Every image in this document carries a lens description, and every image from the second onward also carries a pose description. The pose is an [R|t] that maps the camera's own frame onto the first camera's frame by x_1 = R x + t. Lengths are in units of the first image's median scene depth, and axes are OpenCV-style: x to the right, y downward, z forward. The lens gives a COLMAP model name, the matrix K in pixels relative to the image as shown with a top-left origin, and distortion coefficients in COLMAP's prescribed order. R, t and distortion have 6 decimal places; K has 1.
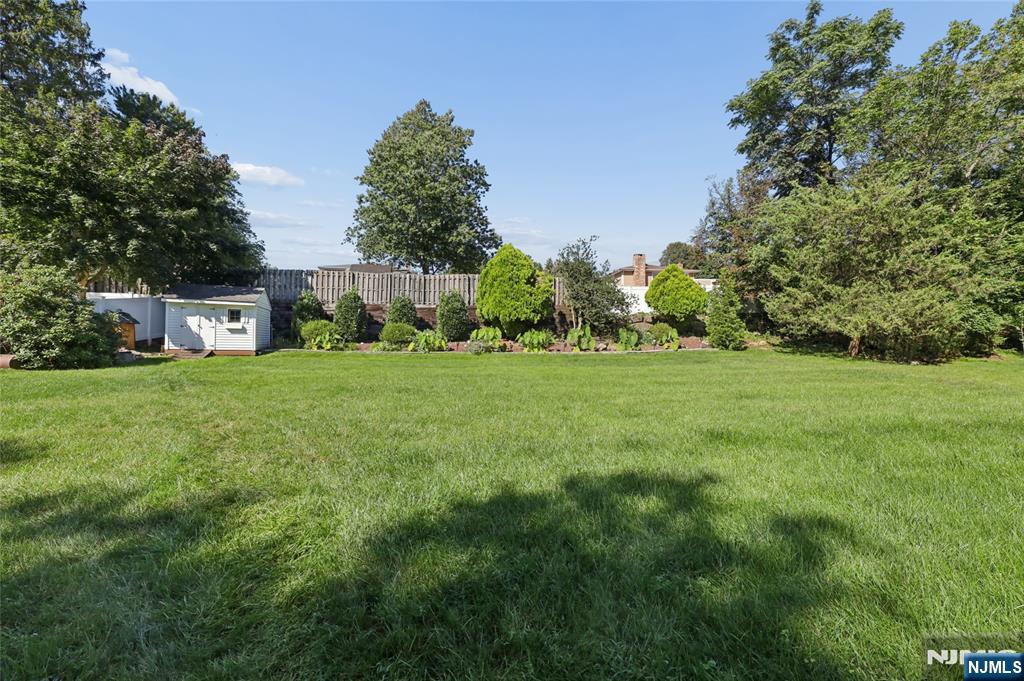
lens RADIAL K [[423.4, 0, 501.7], [0, 423.4, 340.0], [0, 0, 1]] dist [-0.000598, -0.000048]
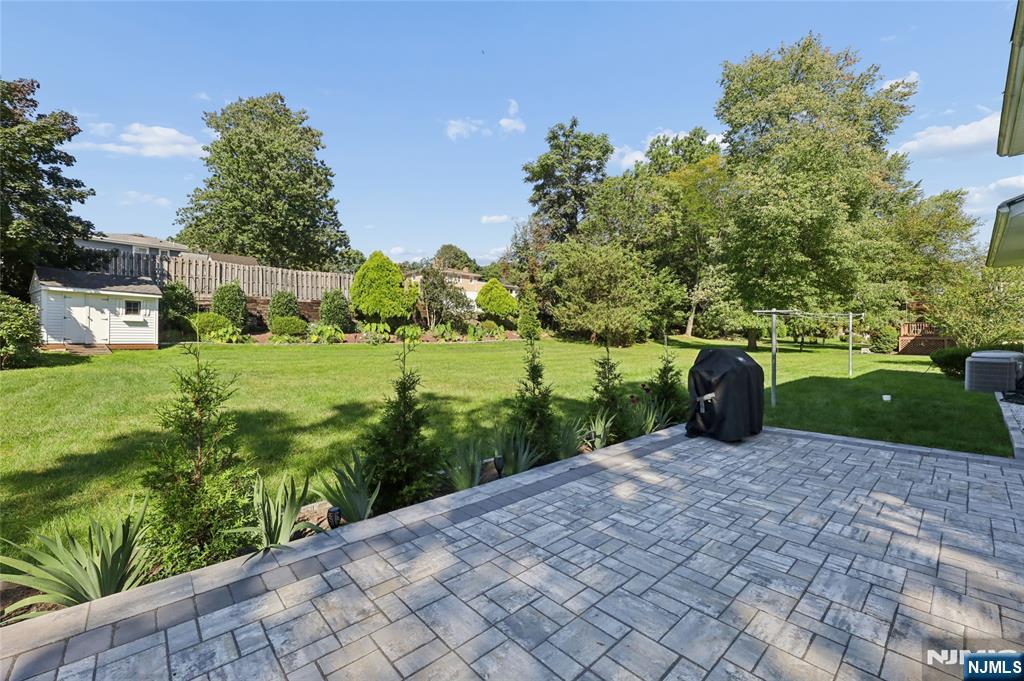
lens RADIAL K [[413.4, 0, 512.0], [0, 413.4, 340.5], [0, 0, 1]] dist [-0.000645, -0.000190]
pose [[0.831166, -0.005846, 0.555994, -0.351973], [-0.012309, 0.999506, 0.028910, -0.016581], [-0.555889, -0.030873, 0.830683, -0.194944]]
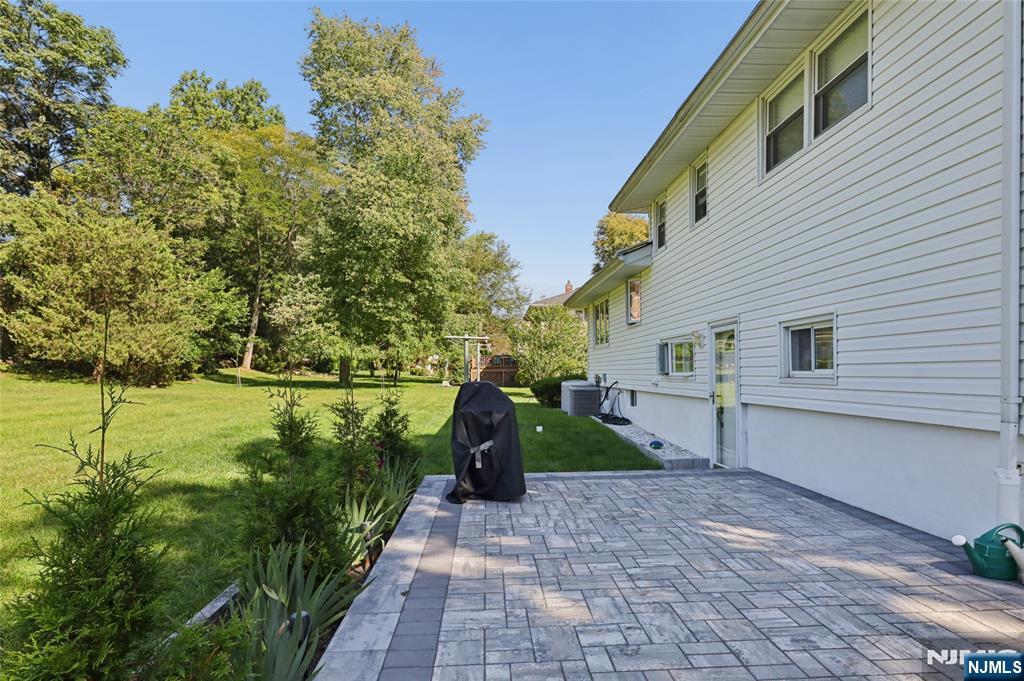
lens RADIAL K [[562.2, 0, 511.8], [0, 562.2, 378.0], [0, 0, 1]] dist [0.000050, 0.001621]
pose [[0.100966, -0.016266, 0.994757, -0.368425], [-0.017975, 0.999673, 0.018171, -0.012648], [-0.994727, -0.019716, 0.100641, -0.095234]]
